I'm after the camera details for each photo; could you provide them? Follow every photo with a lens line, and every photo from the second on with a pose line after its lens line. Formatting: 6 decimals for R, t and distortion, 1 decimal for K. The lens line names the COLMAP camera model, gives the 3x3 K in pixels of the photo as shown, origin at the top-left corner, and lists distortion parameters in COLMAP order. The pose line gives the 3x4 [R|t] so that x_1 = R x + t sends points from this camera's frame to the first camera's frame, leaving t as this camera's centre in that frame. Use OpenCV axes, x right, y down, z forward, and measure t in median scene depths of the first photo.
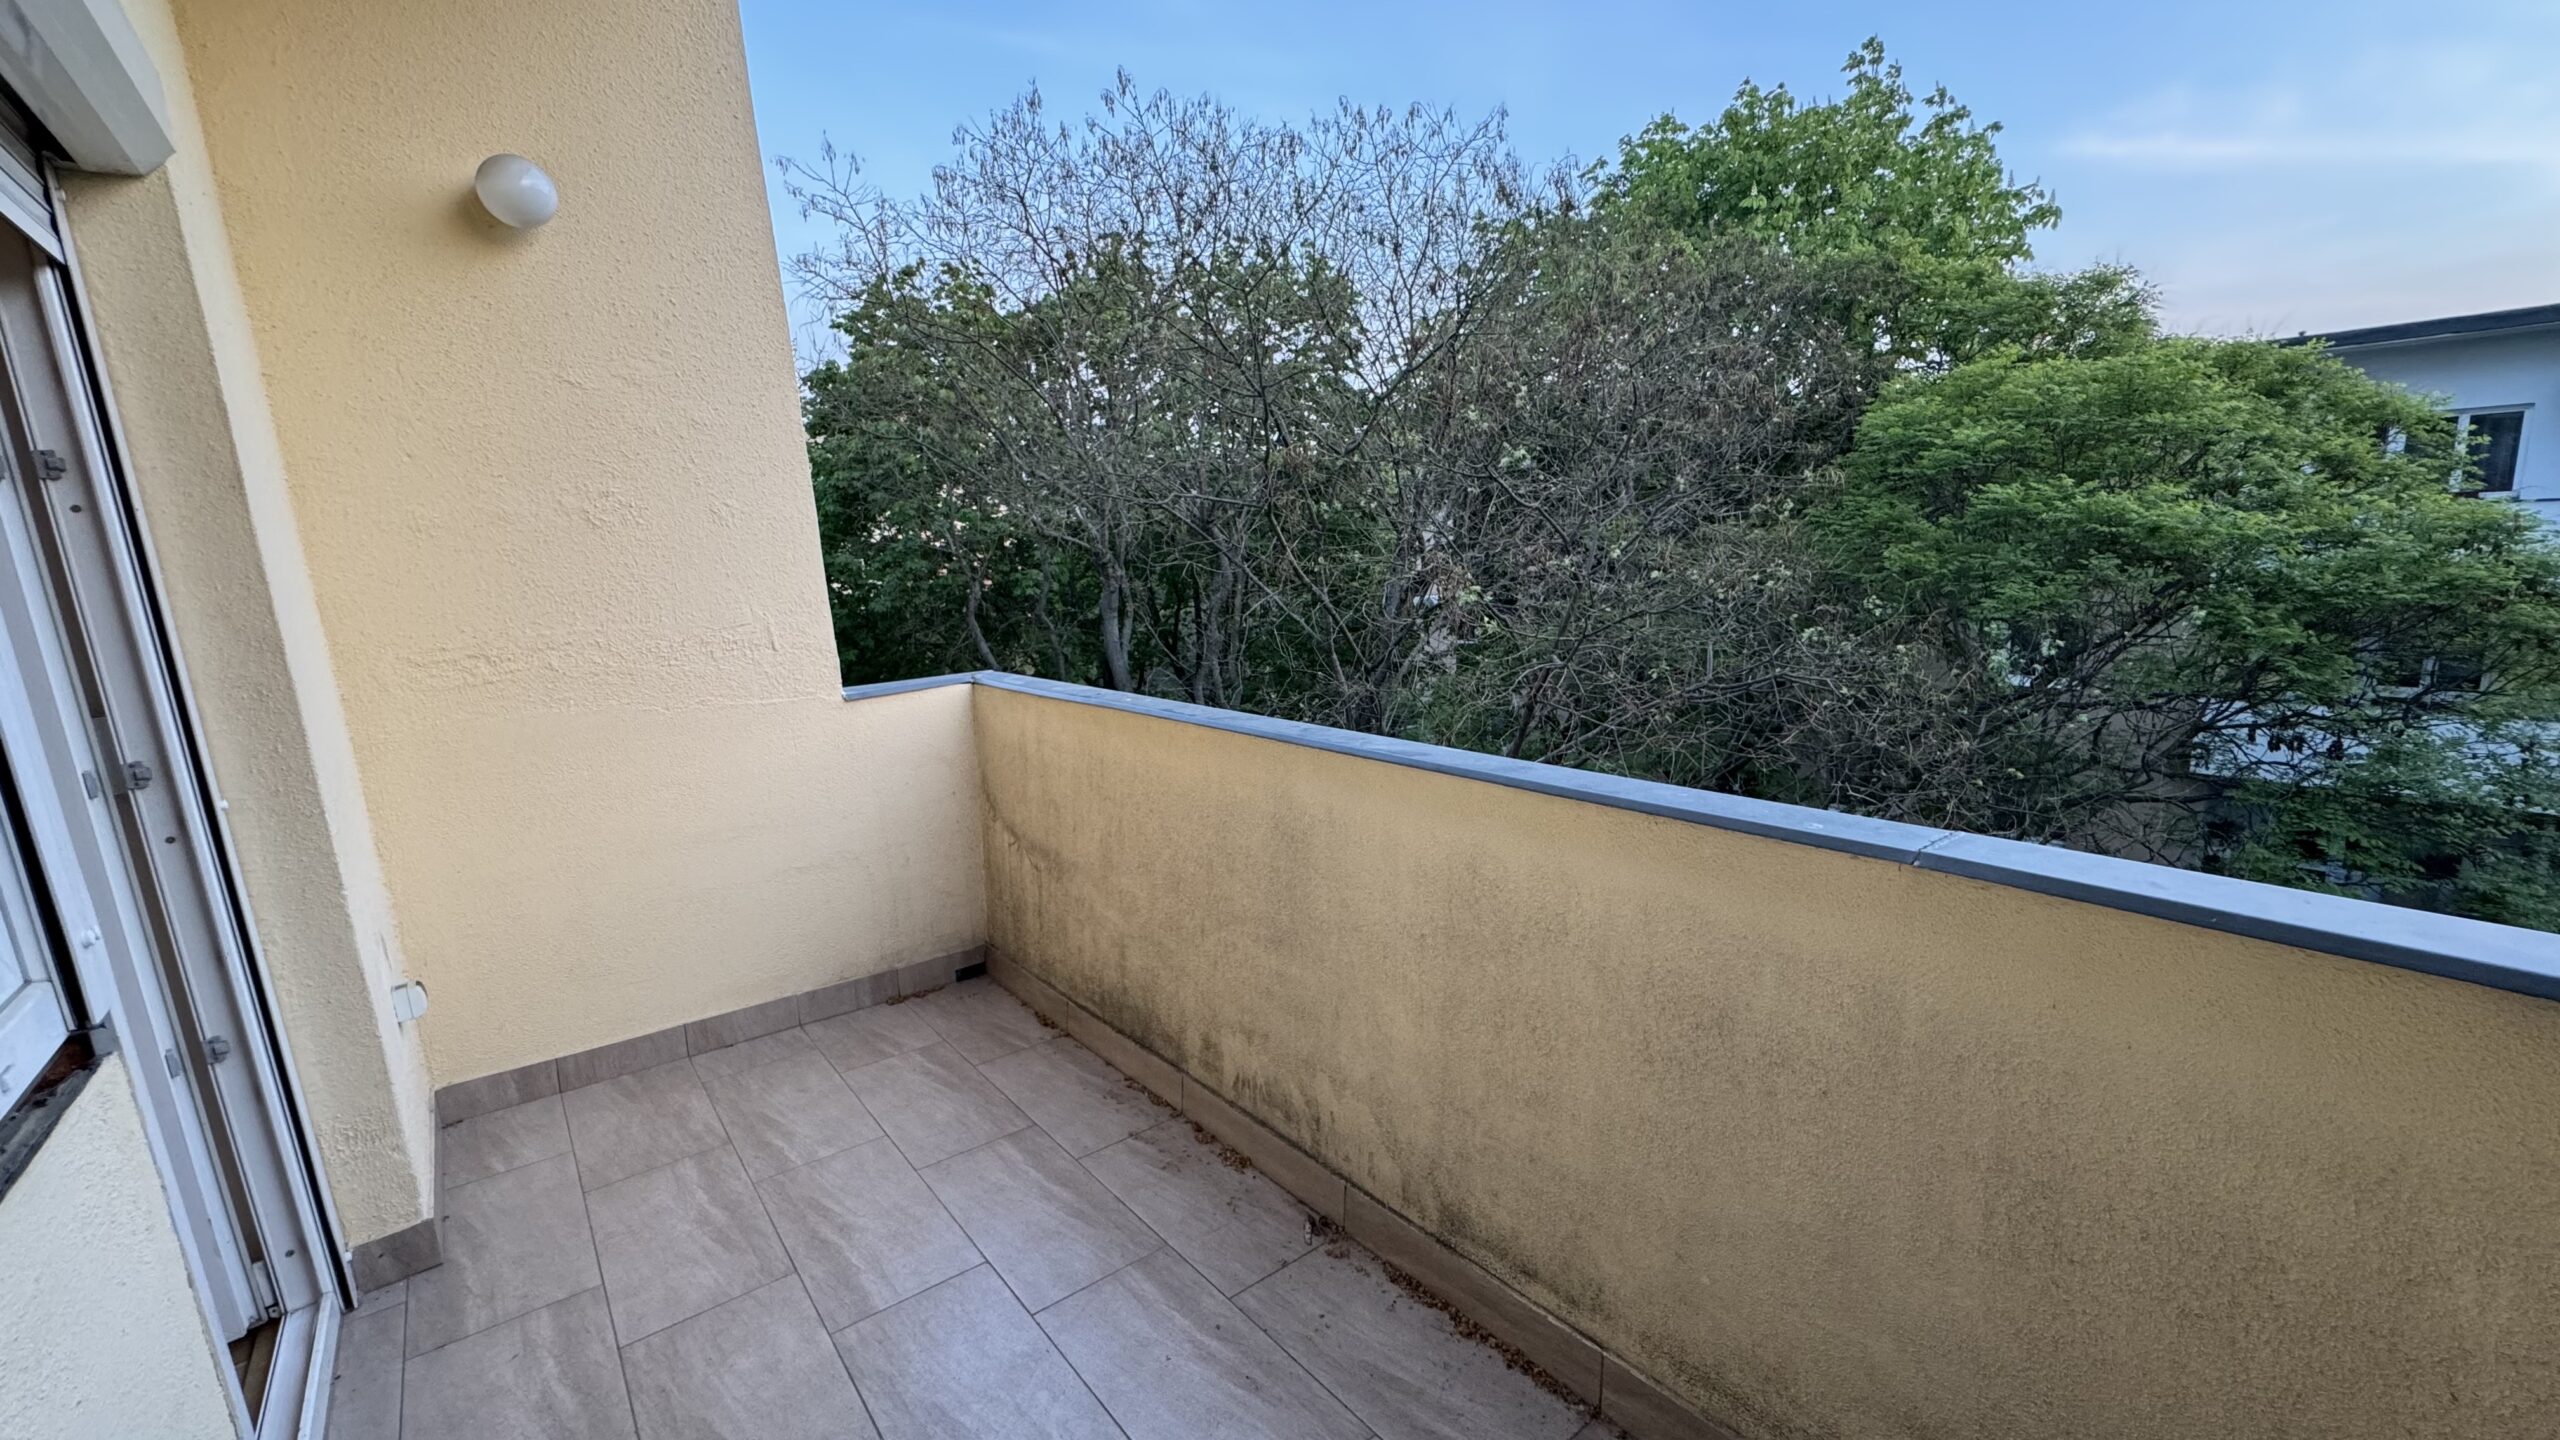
lens RADIAL K [[1024.8, 0, 1280.1], [0, 1024.8, 733.5], [0, 0, 1]] dist [-0.002831, -0.000900]
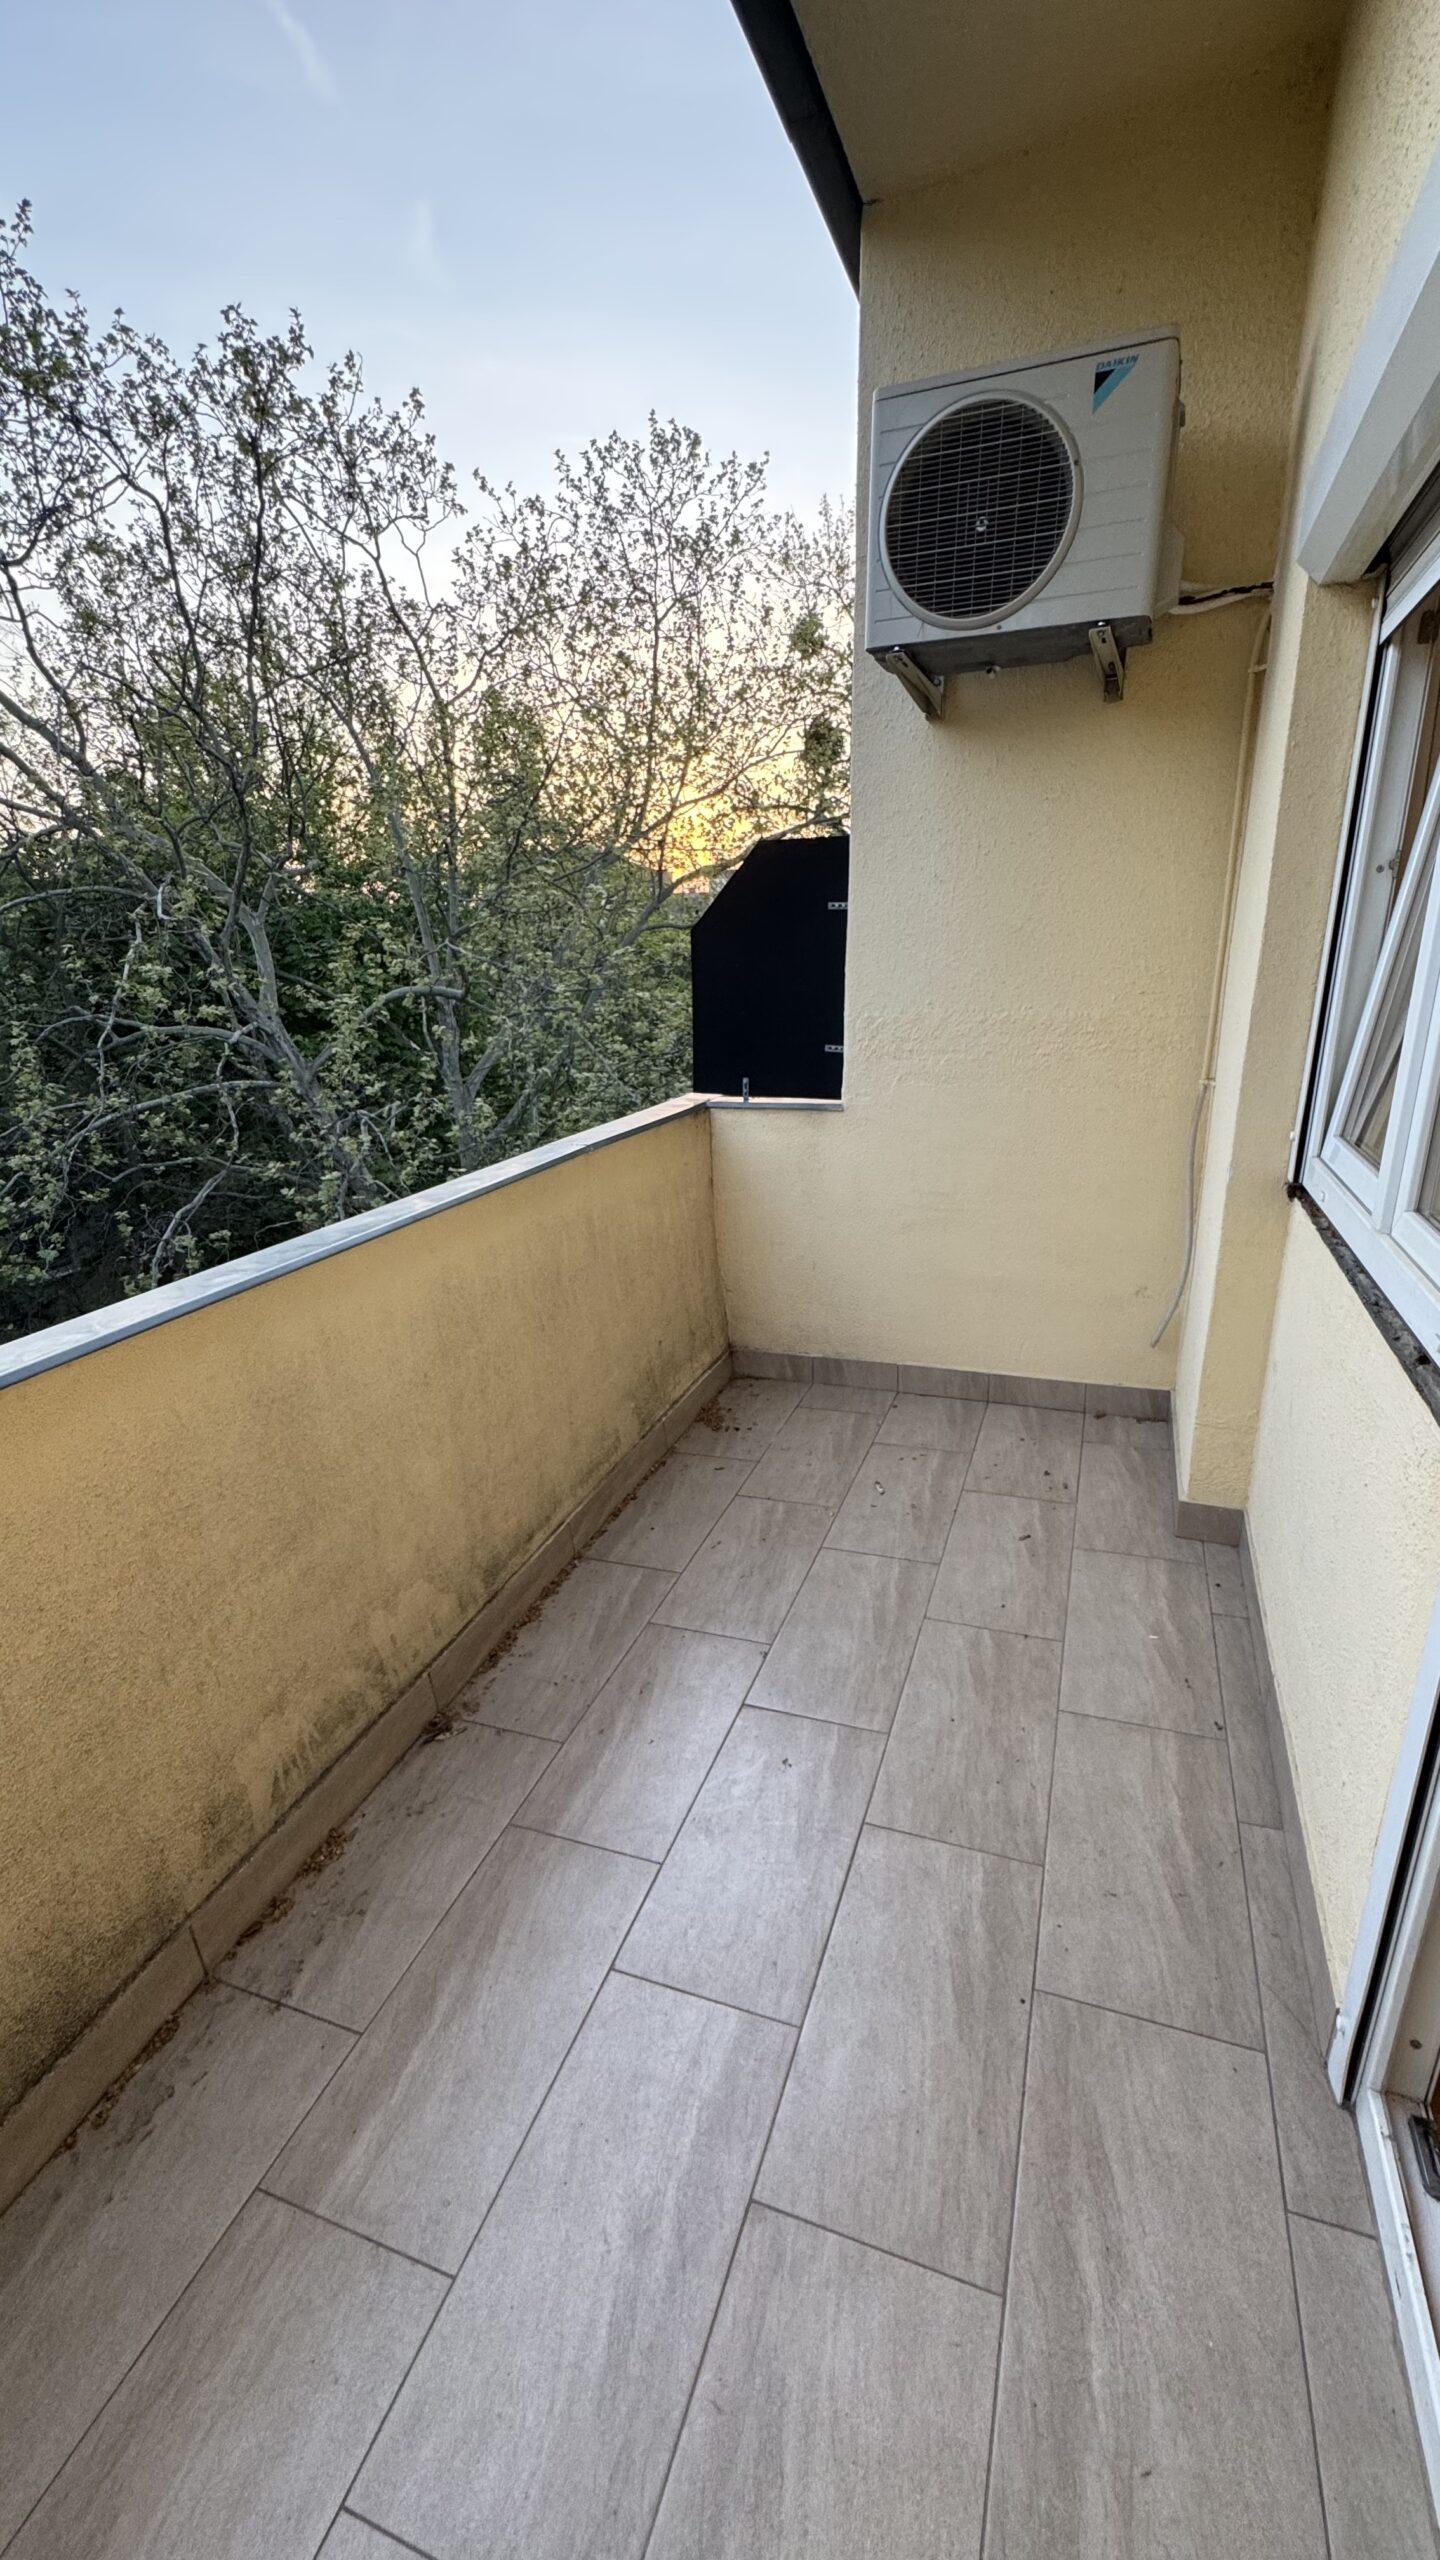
lens RADIAL K [[1024.8, 0, 724.5], [0, 1024.8, 1281.7], [0, 0, 1]] dist [-0.002831, -0.000900]
pose [[-0.503956, -0.204034, 0.839285, -0.834375], [0.223423, 0.907833, 0.354854, -0.193710], [-0.834332, 0.366346, -0.411922, 1.020179]]
